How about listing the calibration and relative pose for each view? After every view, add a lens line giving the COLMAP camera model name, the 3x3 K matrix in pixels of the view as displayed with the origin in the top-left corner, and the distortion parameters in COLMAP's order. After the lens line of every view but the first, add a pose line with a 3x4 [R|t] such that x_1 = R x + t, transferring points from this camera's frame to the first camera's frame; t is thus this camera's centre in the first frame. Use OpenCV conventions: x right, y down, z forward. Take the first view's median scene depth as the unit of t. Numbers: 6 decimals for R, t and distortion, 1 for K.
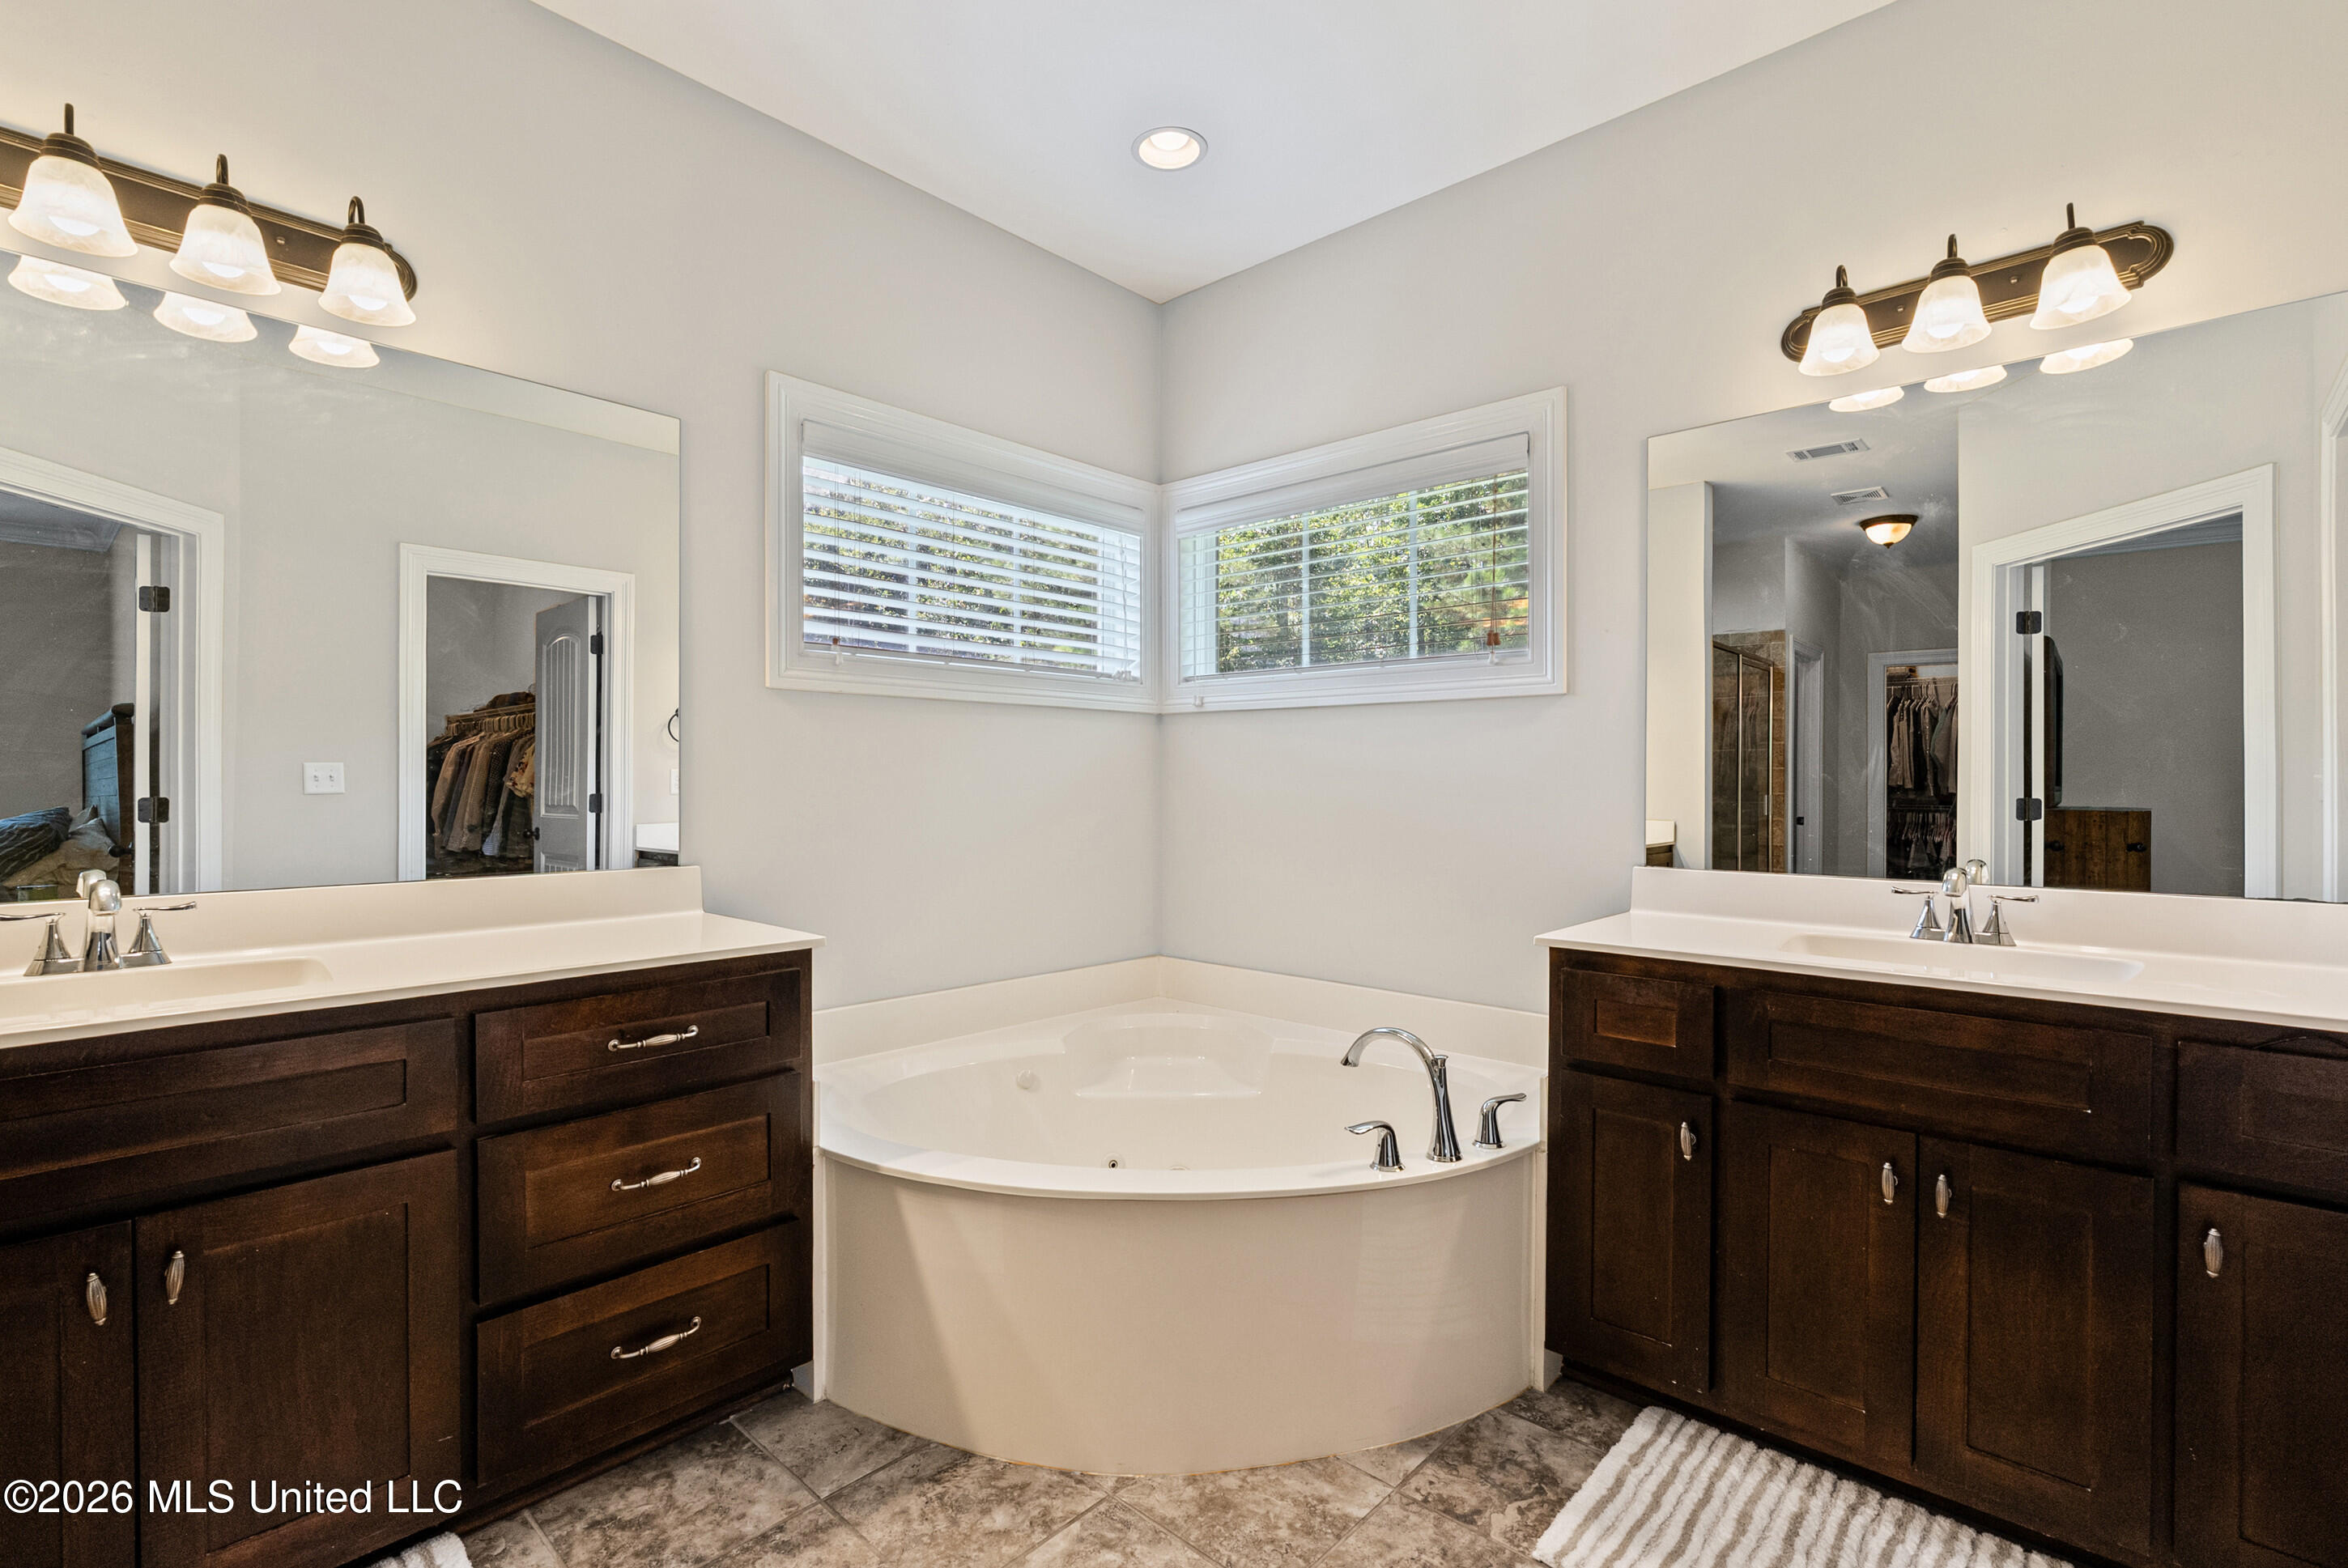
lens RADIAL K [[1061.7, 0, 1174.0], [0, 1061.7, 784.0], [0, 0, 1]] dist [-0.000523, 0.000107]
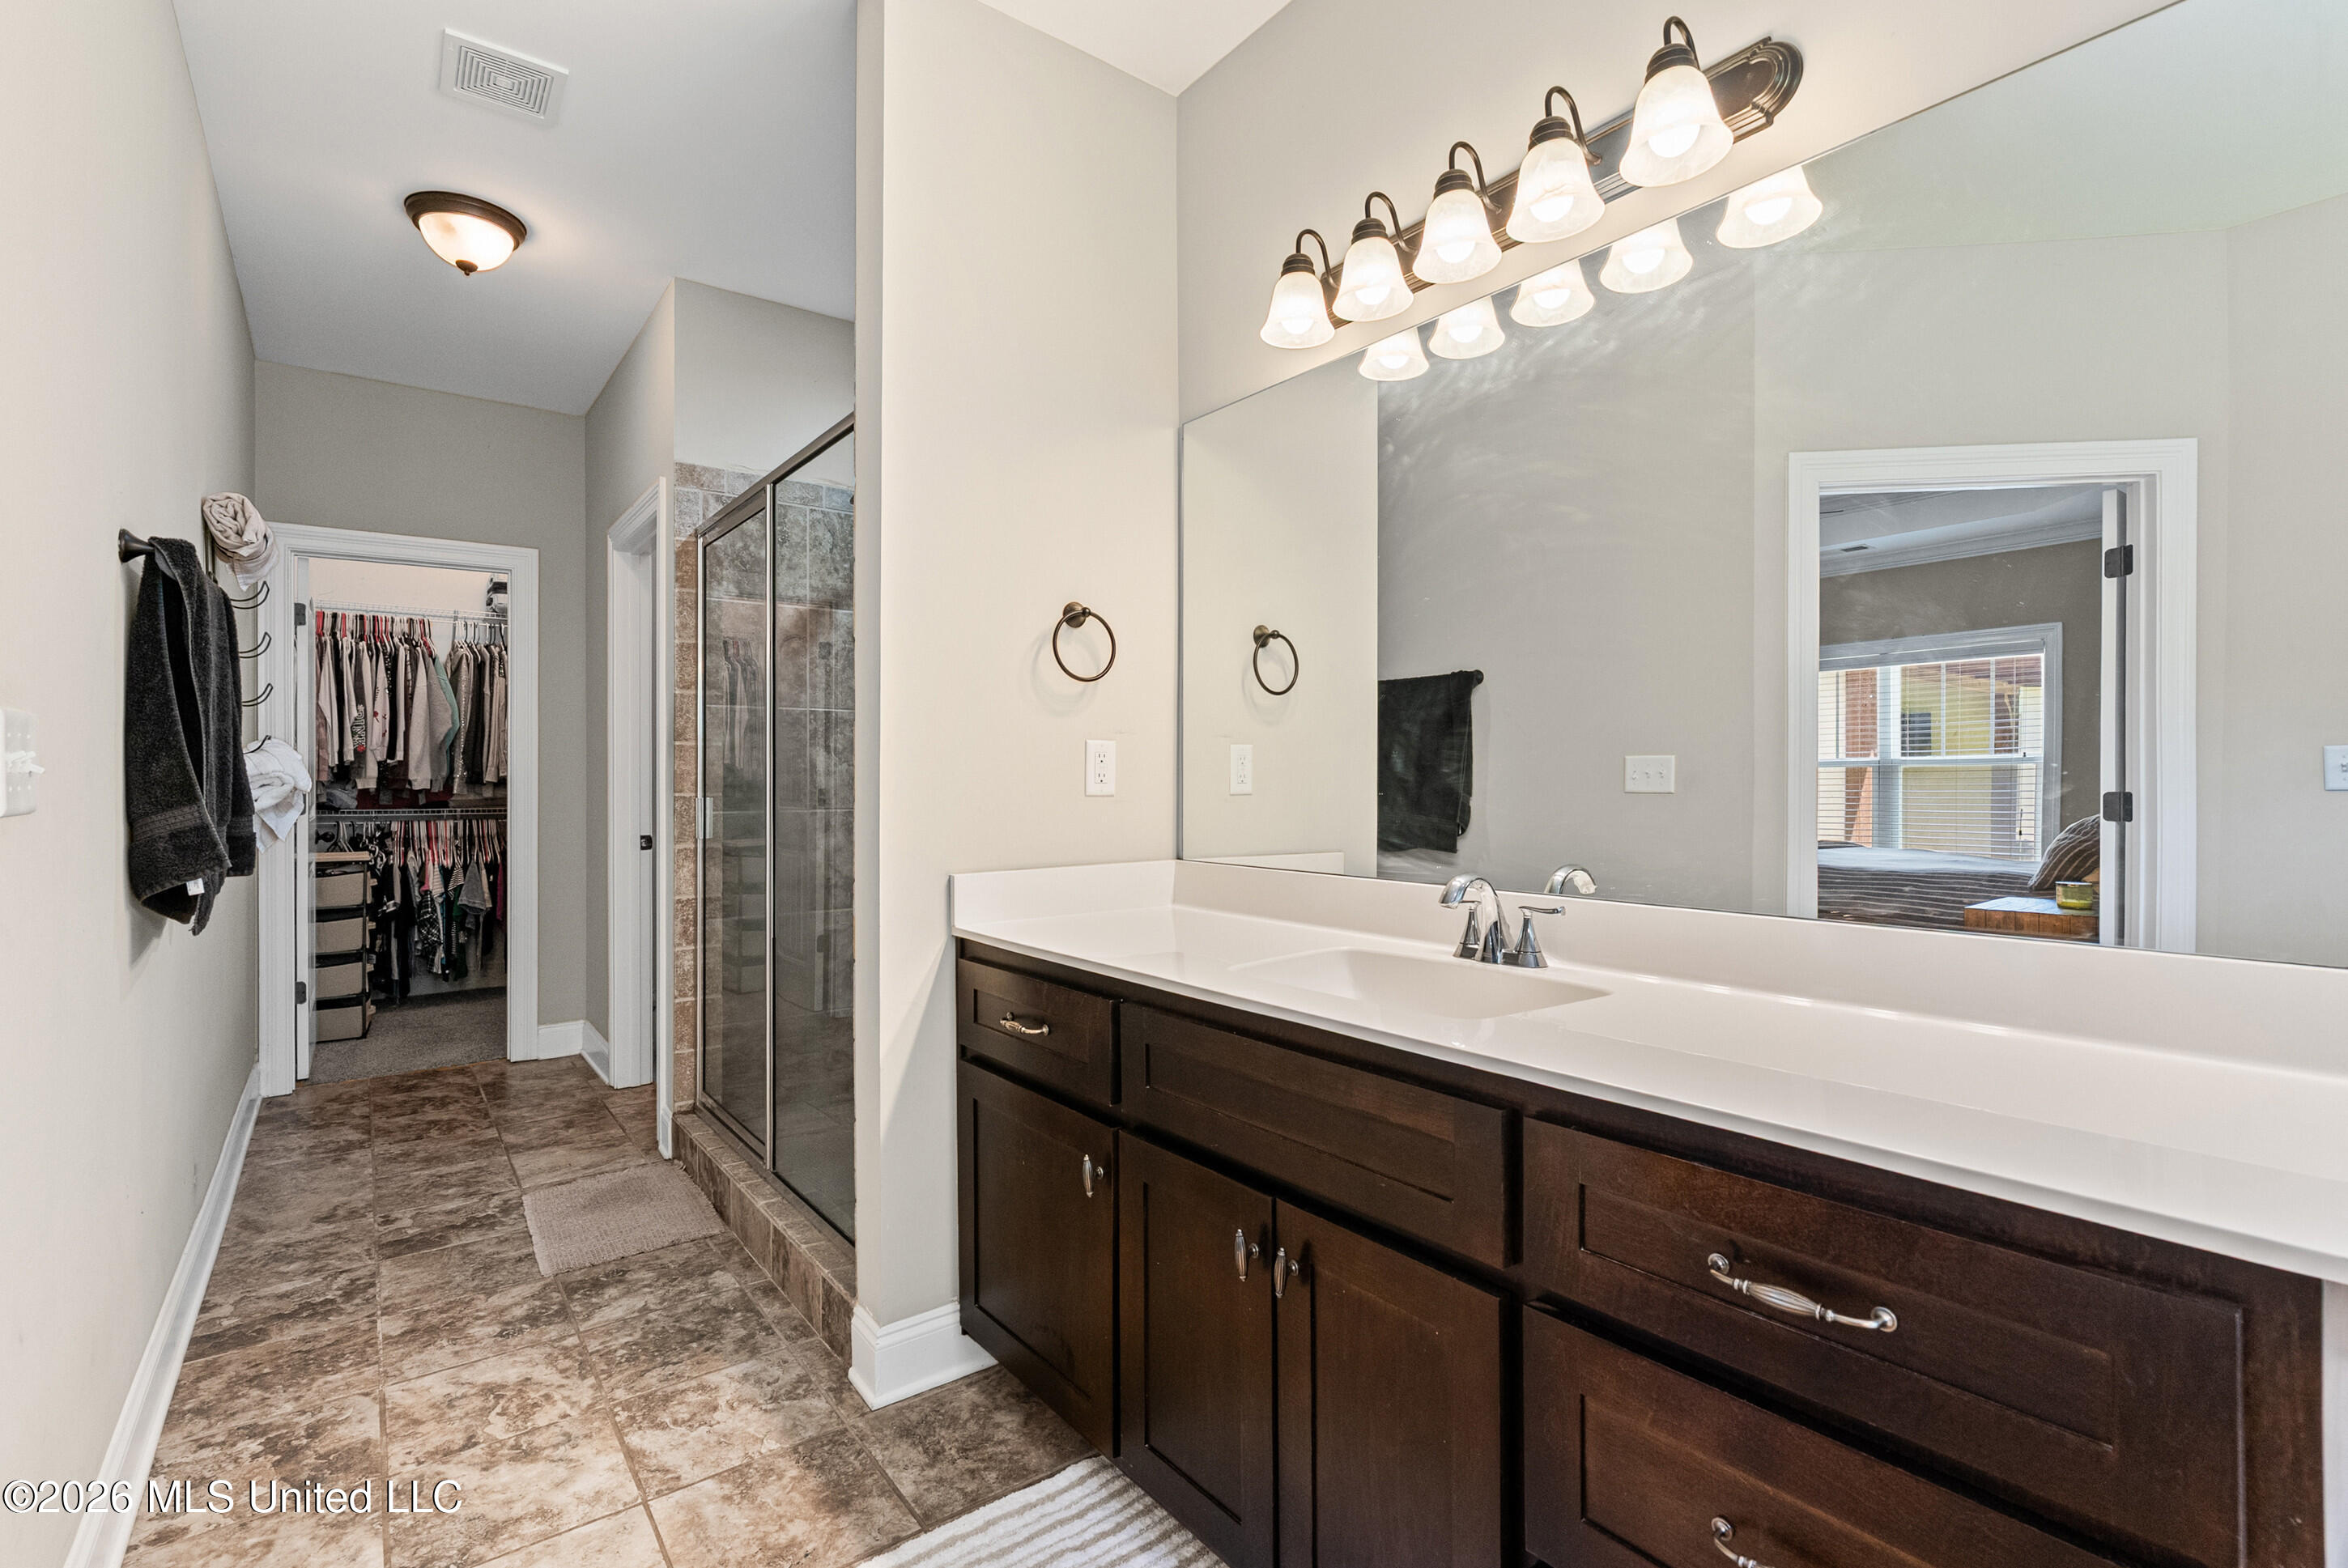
lens RADIAL K [[1061.7, 0, 1174.0], [0, 1061.7, 784.0], [0, 0, 1]] dist [-0.000523, 0.000107]
pose [[-0.181697, 0.005937, -0.983337, 0.046046], [0.003803, 0.999979, 0.005334, -0.002690], [0.983347, -0.002770, -0.181716, 0.724959]]
